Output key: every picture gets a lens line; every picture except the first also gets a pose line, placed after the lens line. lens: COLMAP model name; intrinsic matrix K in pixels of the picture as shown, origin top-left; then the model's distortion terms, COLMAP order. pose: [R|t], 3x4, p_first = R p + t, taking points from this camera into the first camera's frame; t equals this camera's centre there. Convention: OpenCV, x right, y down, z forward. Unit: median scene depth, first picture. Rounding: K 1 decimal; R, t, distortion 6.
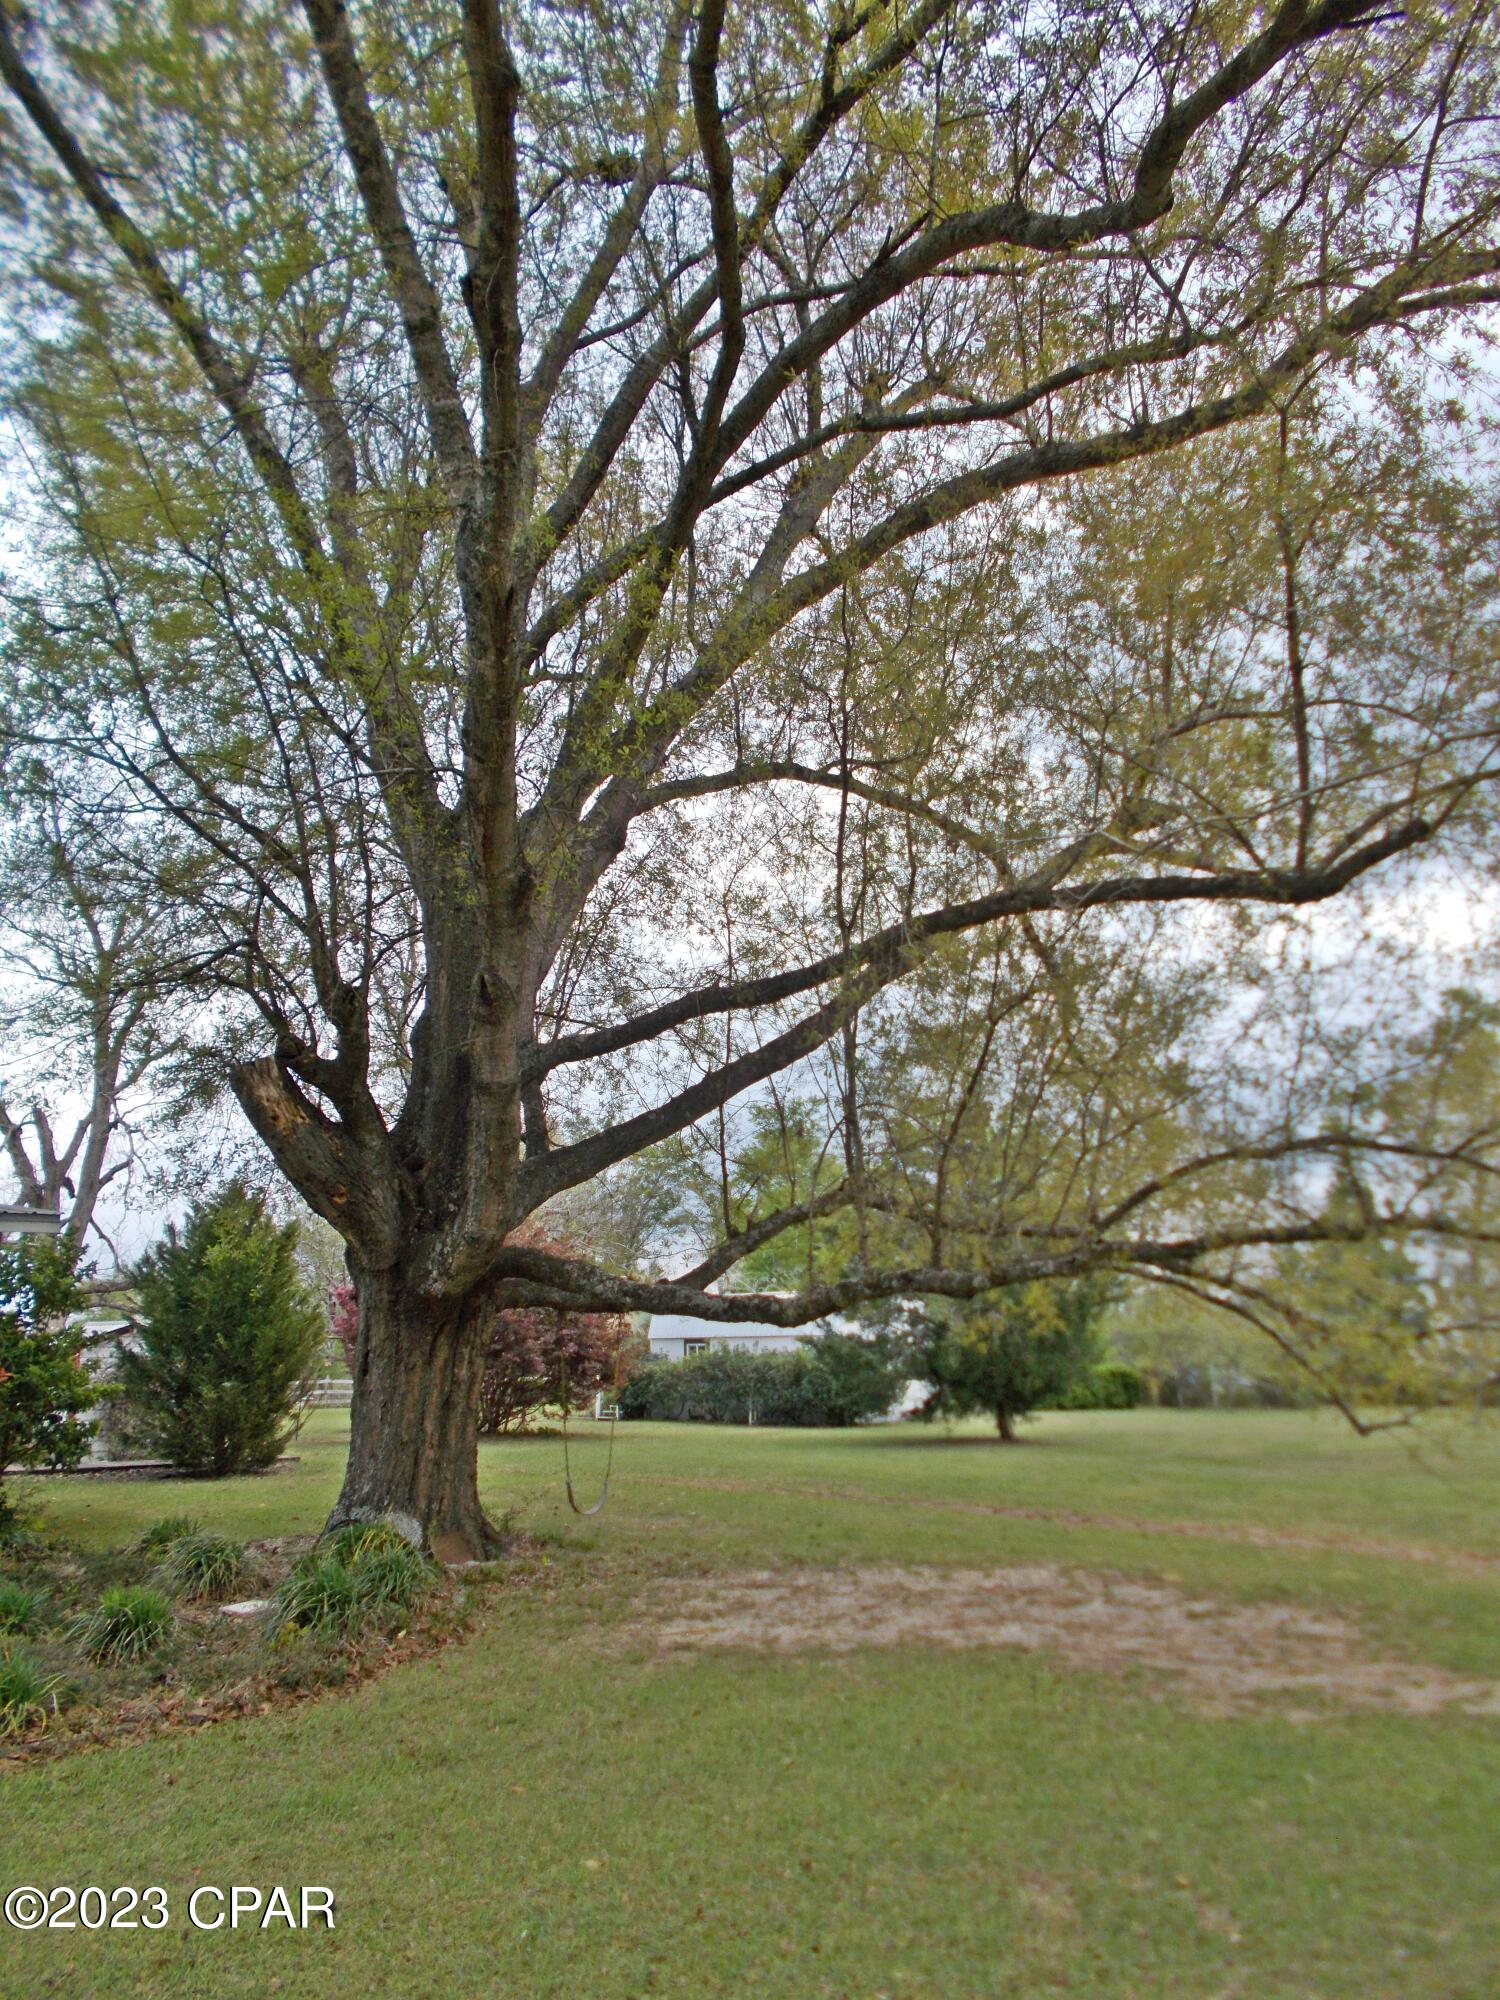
lens RADIAL K [[1492.2, 0, 743.4], [0, 1492.2, 998.1], [0, 0, 1]] dist [-0.005890, -0.002744]
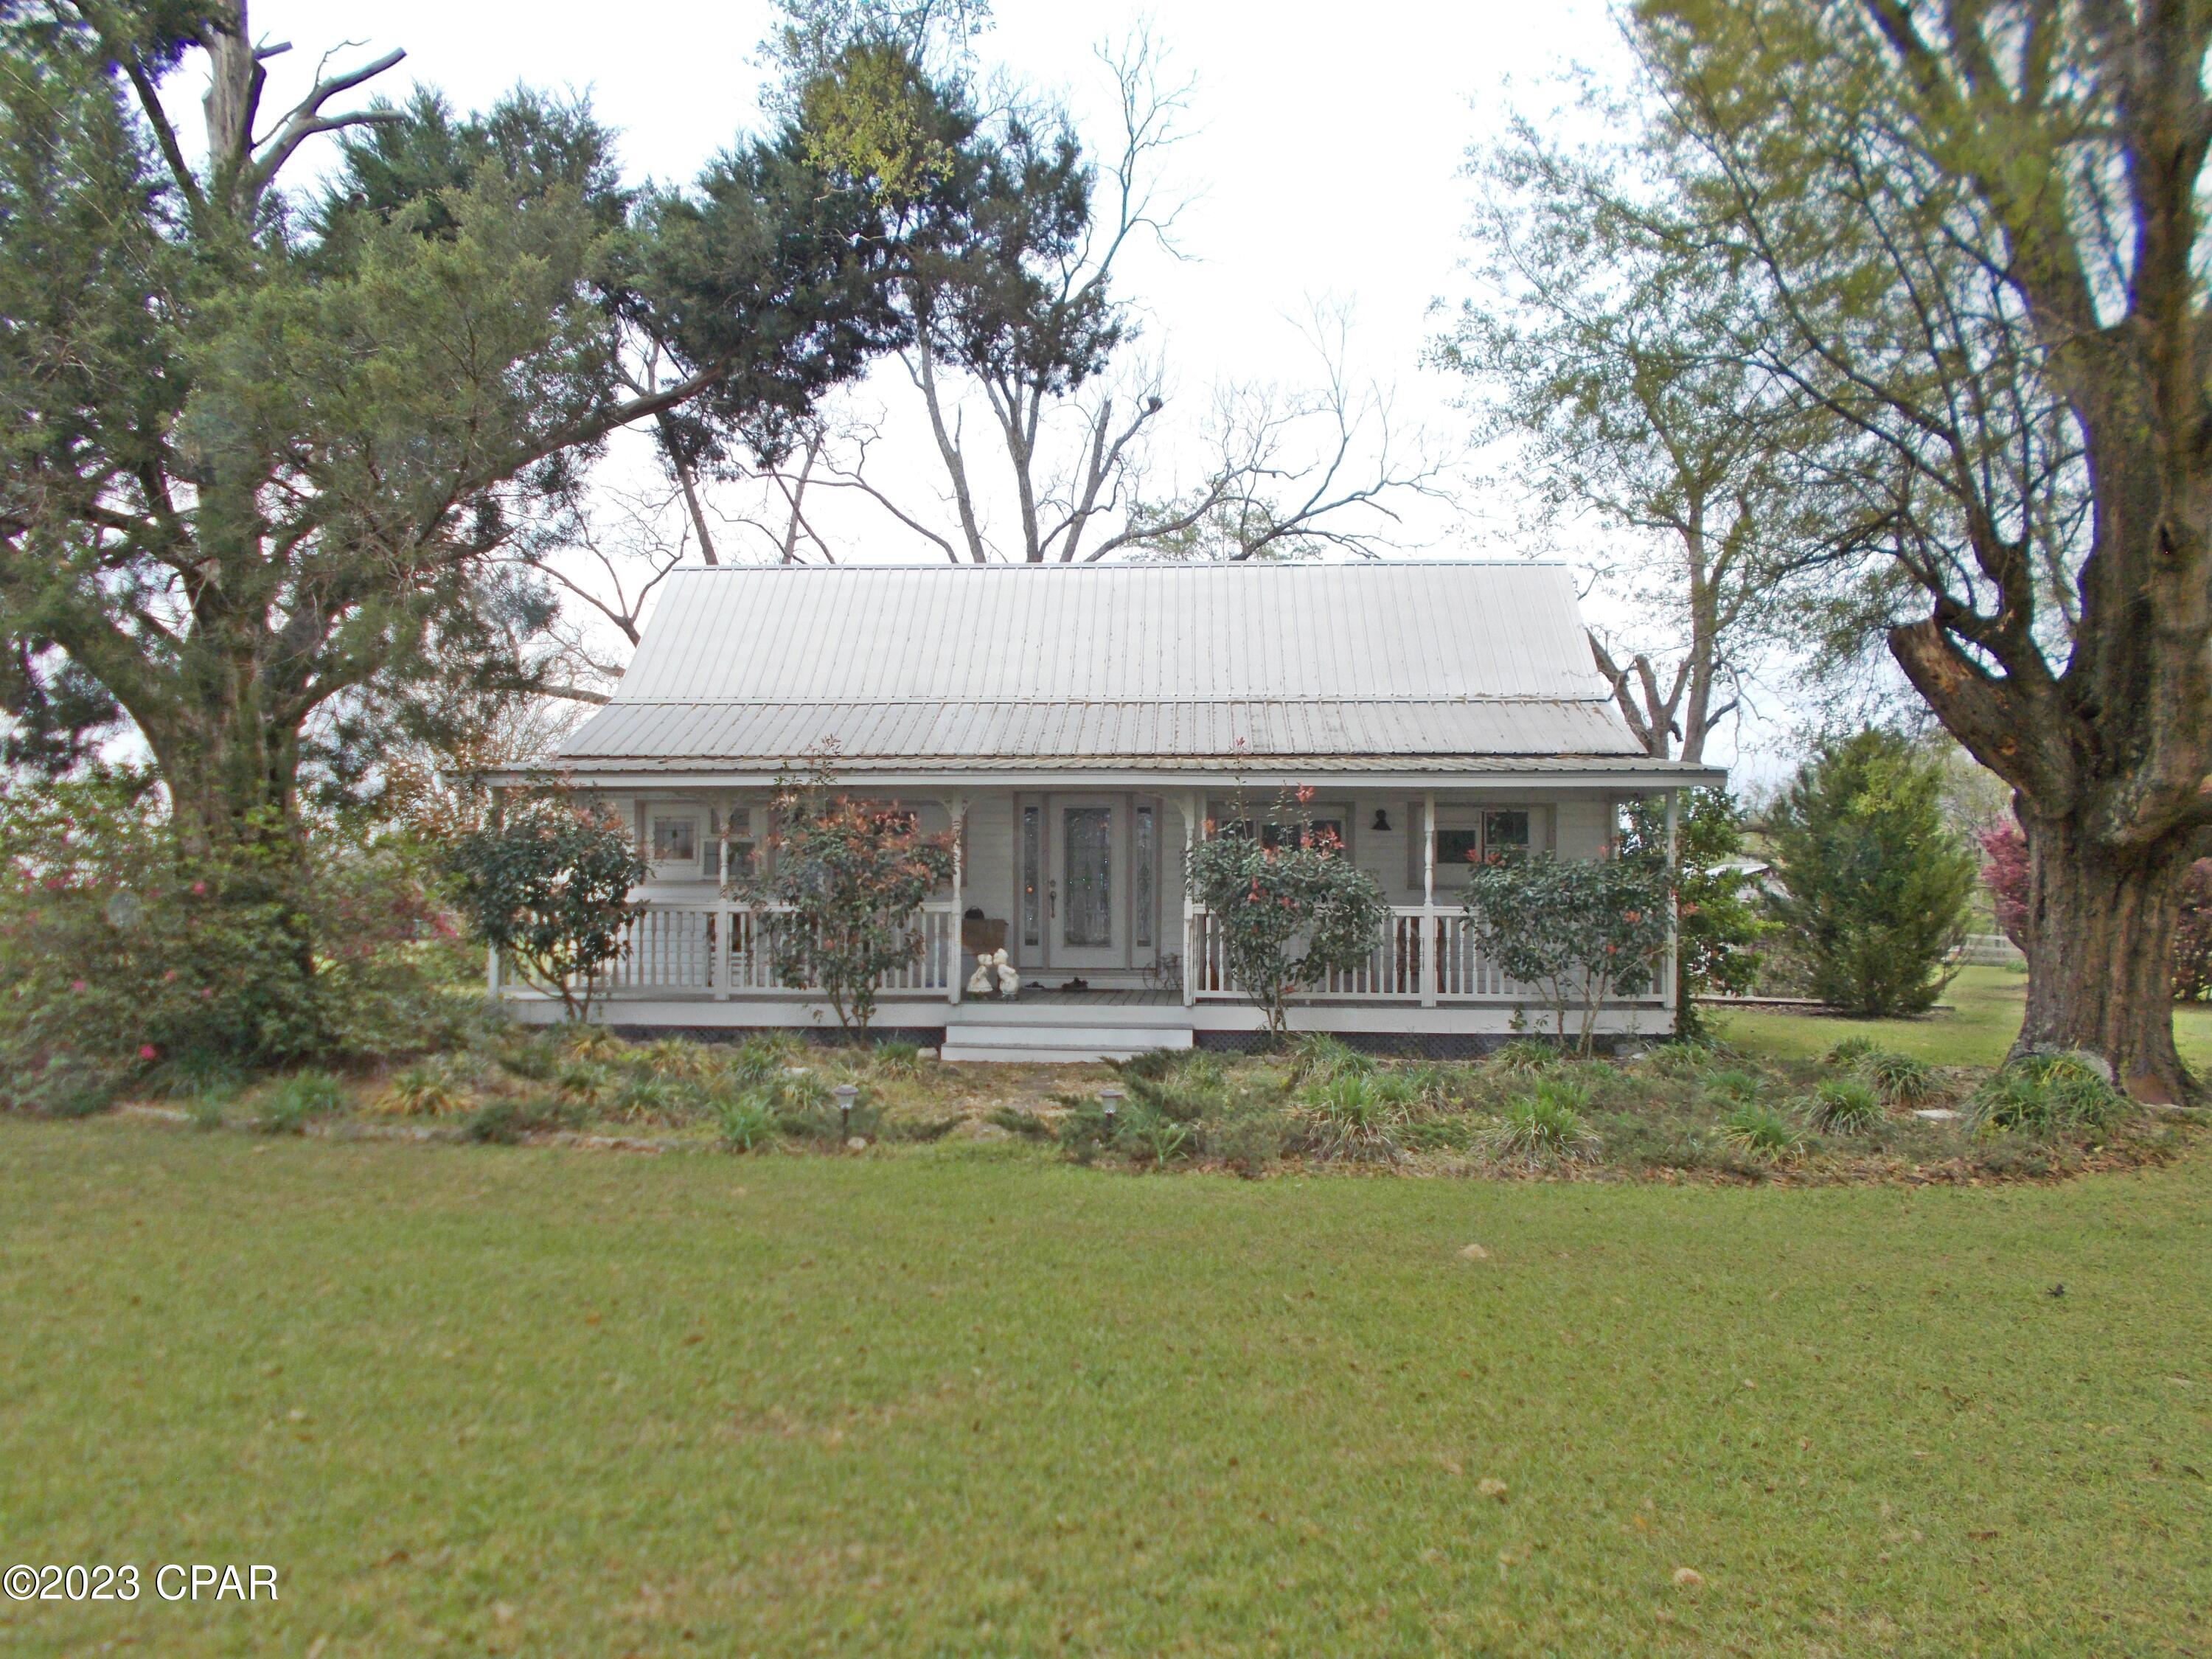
lens RADIAL K [[1650.4, 0, 1098.0], [0, 1650.4, 829.1], [0, 0, 1]] dist [-0.005890, -0.002744]
pose [[0.733554, 0.002295, -0.679627, 0.037872], [0.126838, 0.981963, 0.140219, -0.047415], [0.667690, -0.189061, 0.720032, -0.228430]]
